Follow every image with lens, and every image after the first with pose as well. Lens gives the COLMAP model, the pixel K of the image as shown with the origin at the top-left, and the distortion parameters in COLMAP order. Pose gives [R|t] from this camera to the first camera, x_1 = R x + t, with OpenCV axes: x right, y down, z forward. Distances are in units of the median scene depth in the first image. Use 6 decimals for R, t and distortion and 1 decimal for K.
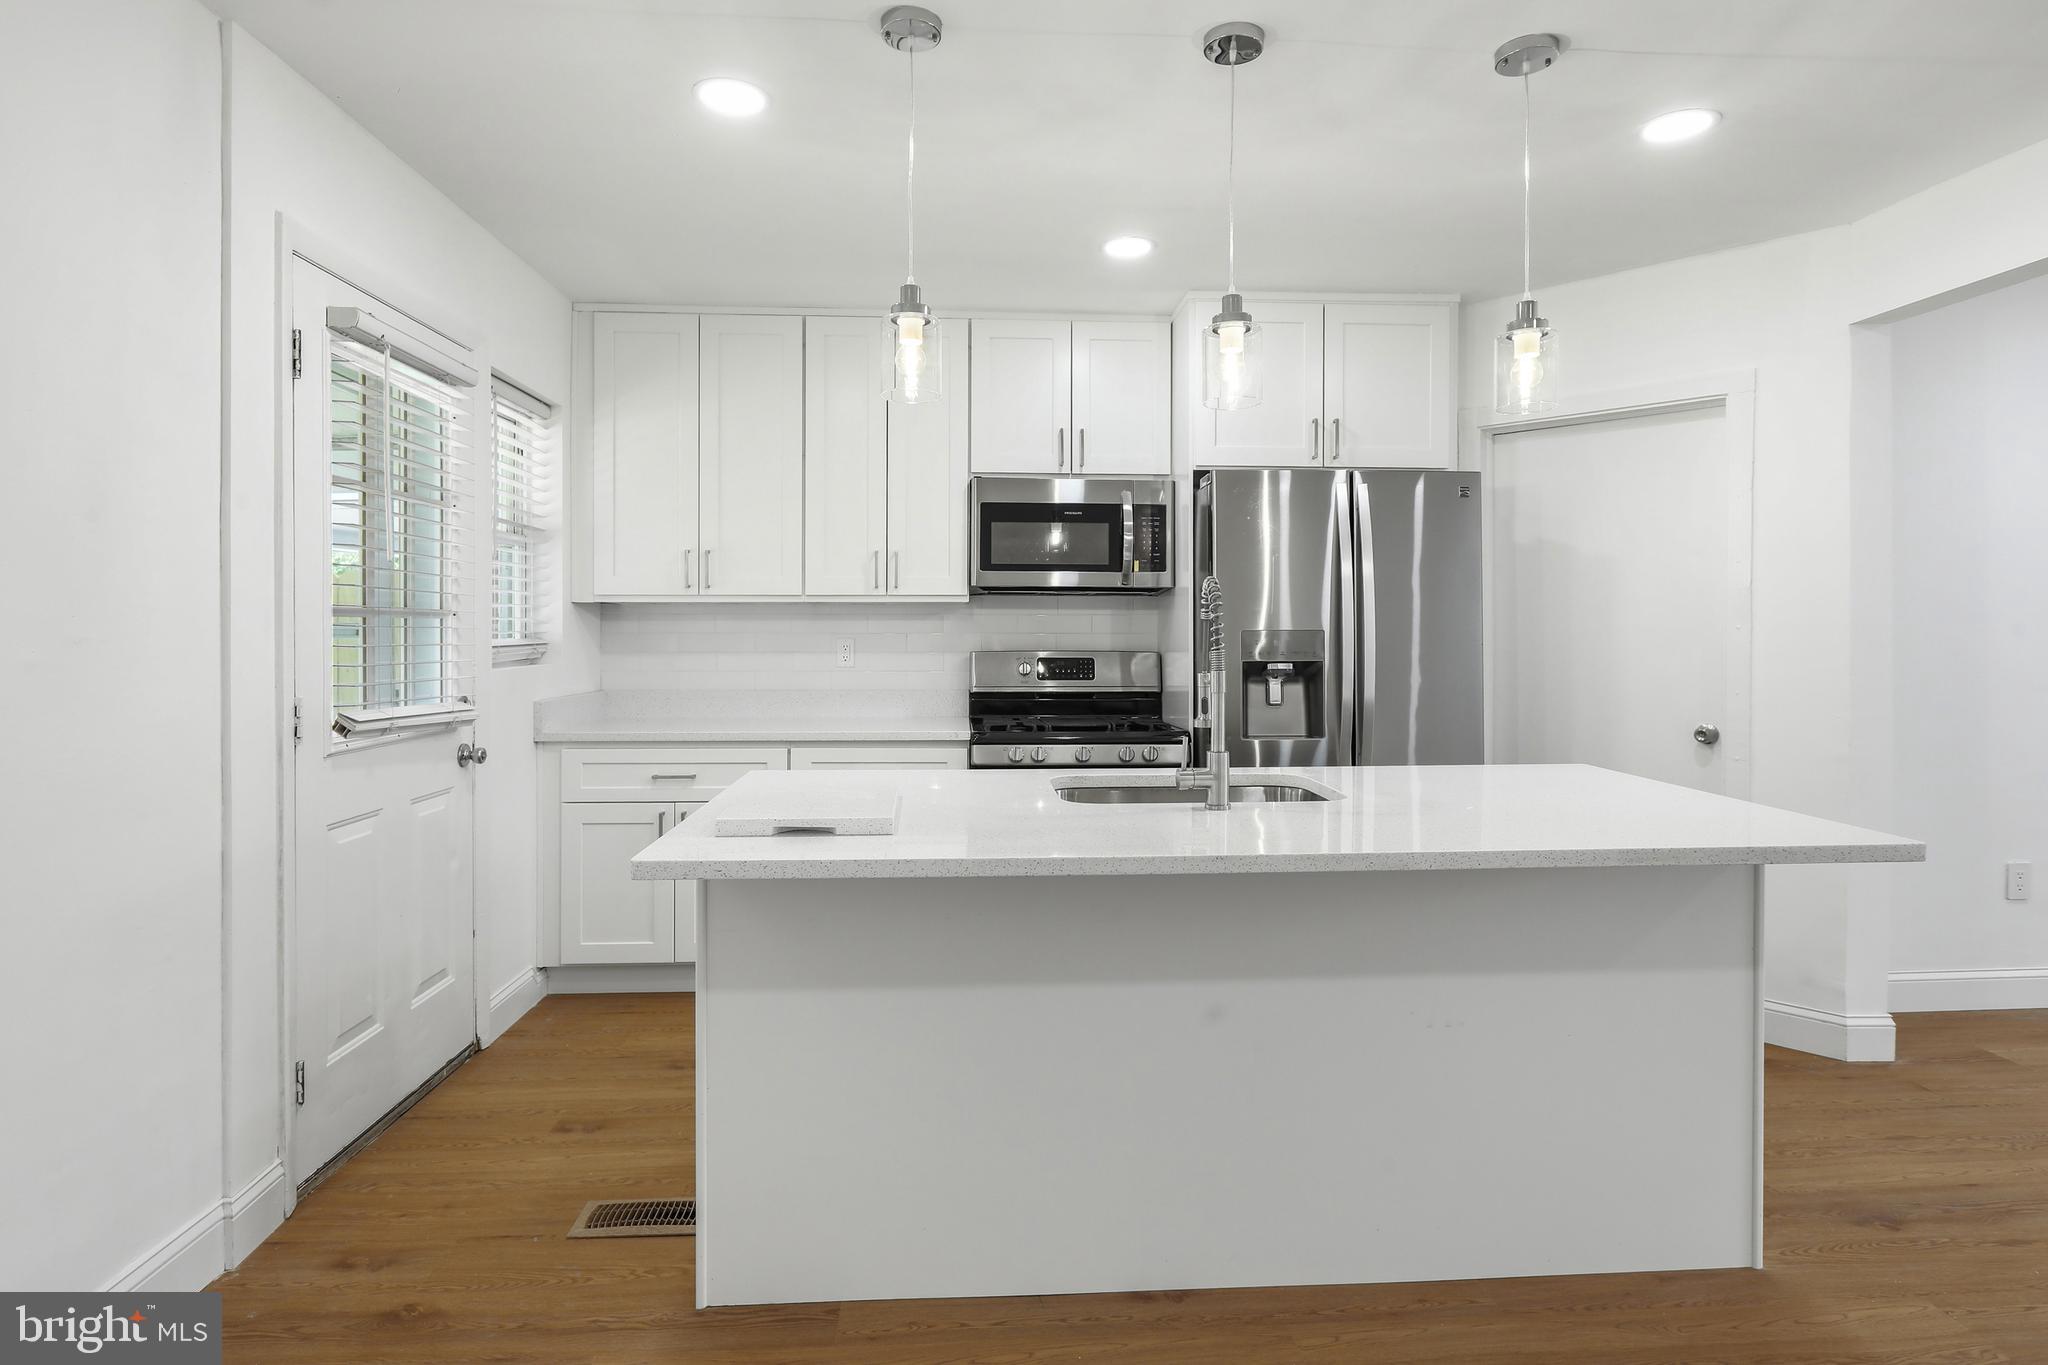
lens RADIAL K [[1030.6, 0, 985.6], [0, 1030.6, 642.9], [0, 0, 1]] dist [-0.007871, 0.005342]
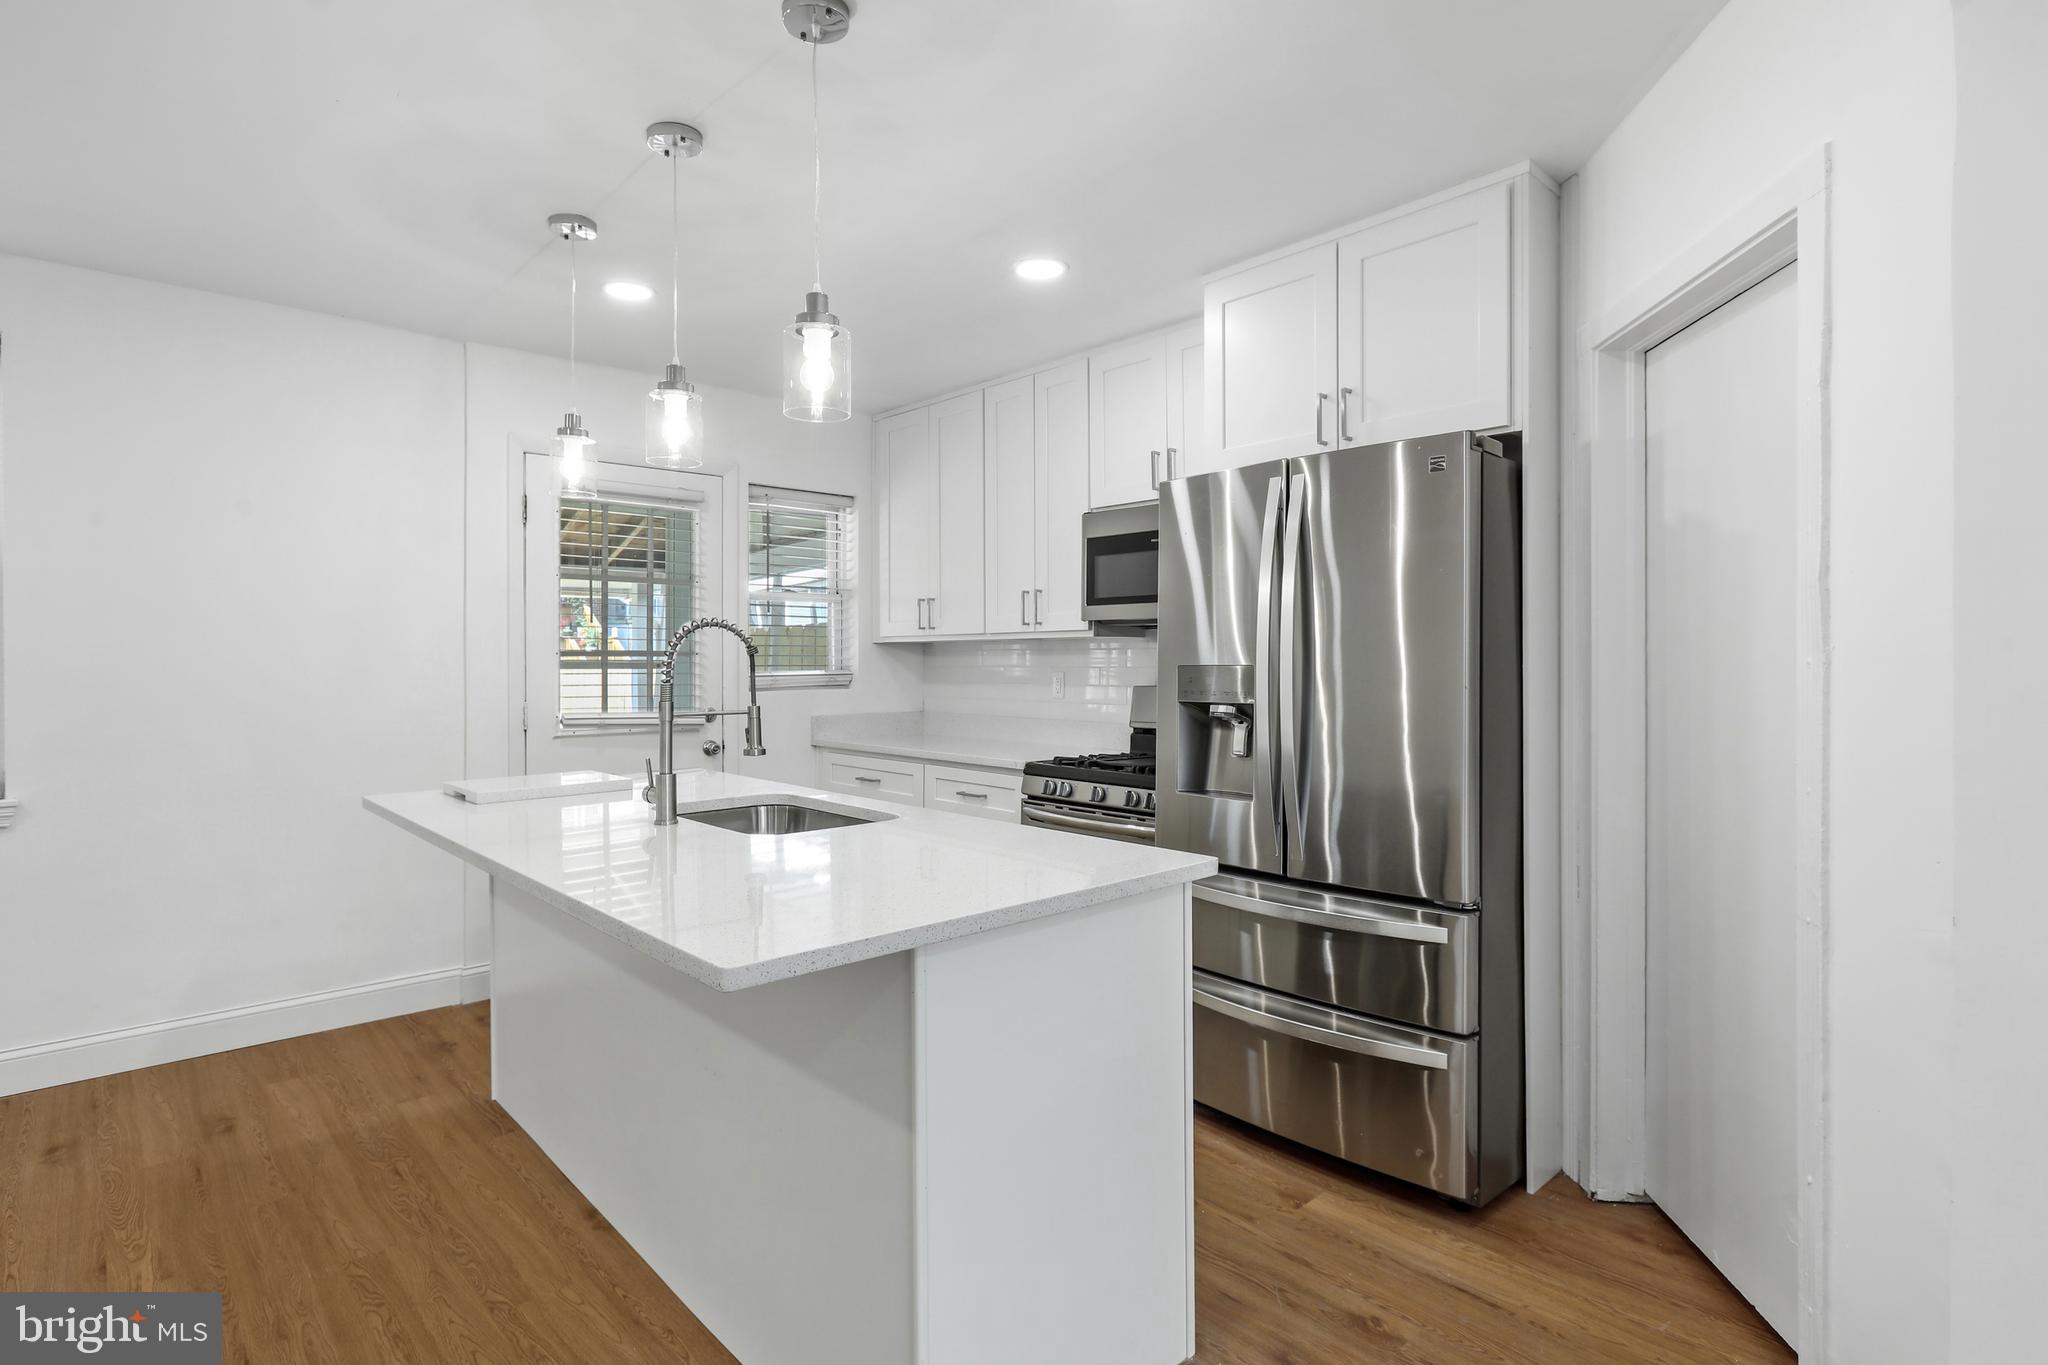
lens RADIAL K [[1030.6, 0, 1026.3], [0, 1030.6, 655.4], [0, 0, 1]] dist [-0.007871, 0.005342]
pose [[0.632984, -0.005158, -0.774148, 0.751648], [-0.010185, 0.999836, -0.014989, -0.005846], [0.774098, 0.017372, 0.632828, 0.326666]]
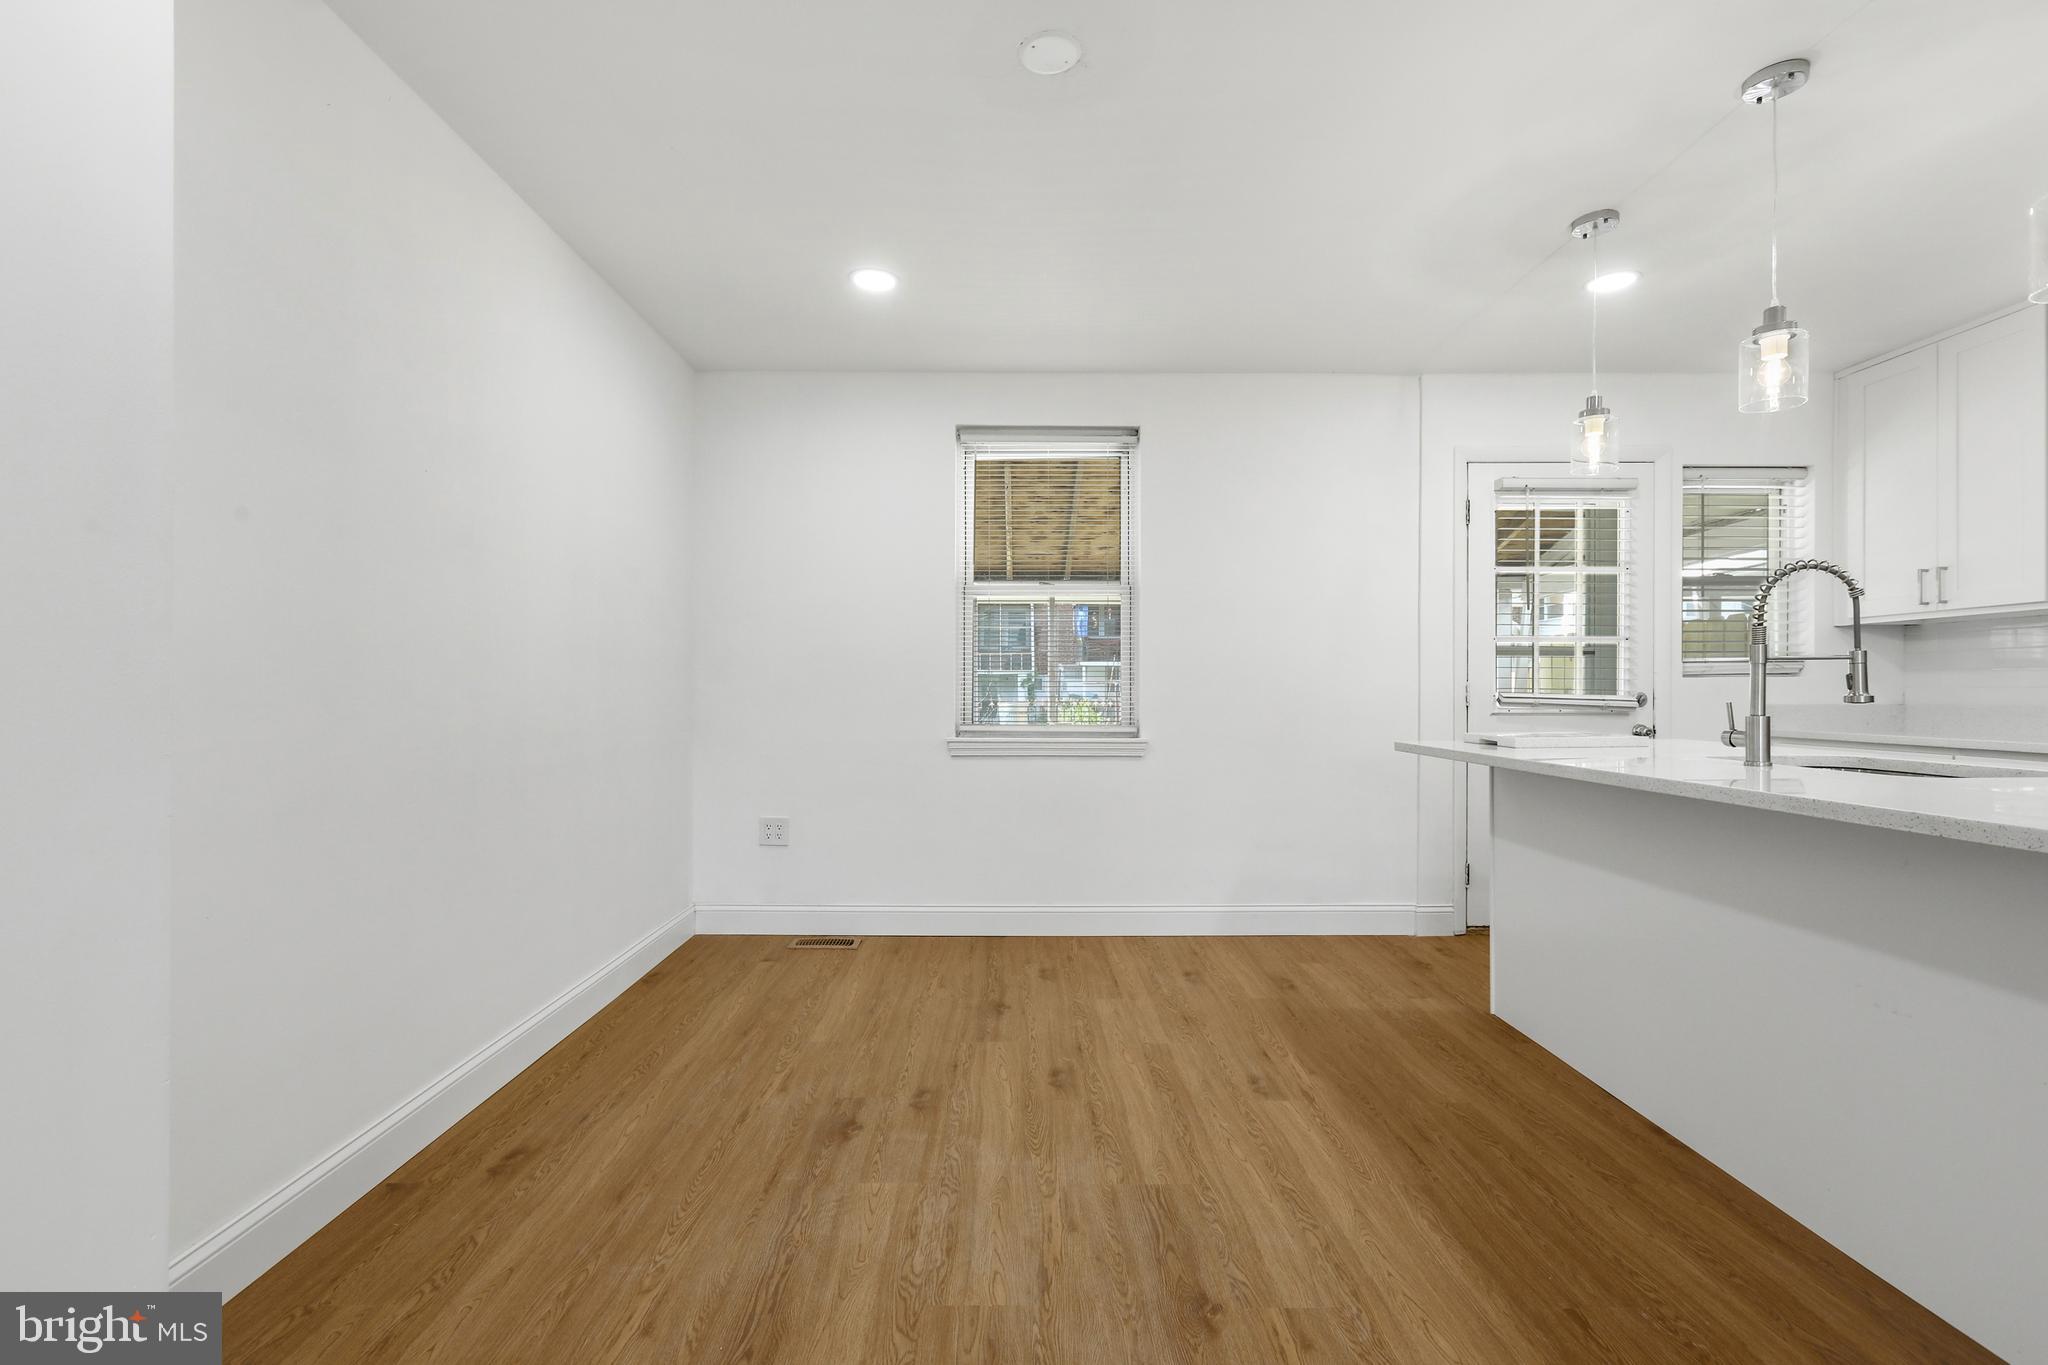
lens RADIAL K [[934.4, 0, 1029.3], [0, 934.4, 686.3], [0, 0, 1]] dist [-0.000758, 0.002533]
pose [[-0.047722, -0.004465, -0.998851, 0.723787], [-0.017551, 0.999839, -0.003631, 0.050108], [0.998706, 0.017357, -0.047793, 0.135770]]
